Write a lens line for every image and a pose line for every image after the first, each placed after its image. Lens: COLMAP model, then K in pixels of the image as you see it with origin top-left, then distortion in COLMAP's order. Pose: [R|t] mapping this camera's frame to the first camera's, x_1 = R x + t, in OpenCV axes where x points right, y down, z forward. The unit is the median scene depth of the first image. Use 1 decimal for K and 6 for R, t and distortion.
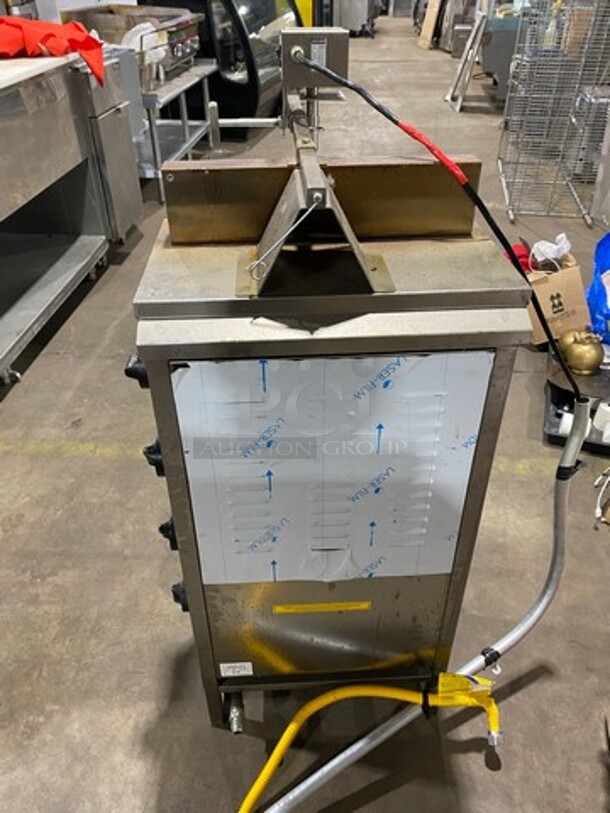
lens RADIAL K [[618.4, 0, 304.2], [0, 618.4, 396.7], [0, 0, 1]] dist [0.010686, -0.004773]
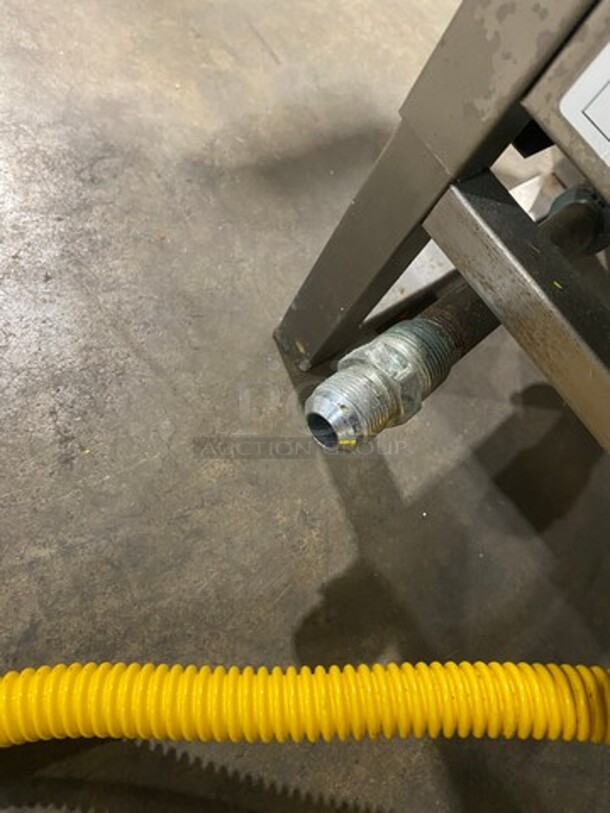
lens RADIAL K [[618.4, 0, 304.2], [0, 618.4, 396.7], [0, 0, 1]] dist [0.010686, -0.004773]
pose [[0.554080, 0.819563, -0.145986, -0.089699], [-0.708241, 0.556253, 0.434714, 0.448566], [0.437481, -0.137473, 0.888657, 0.817861]]
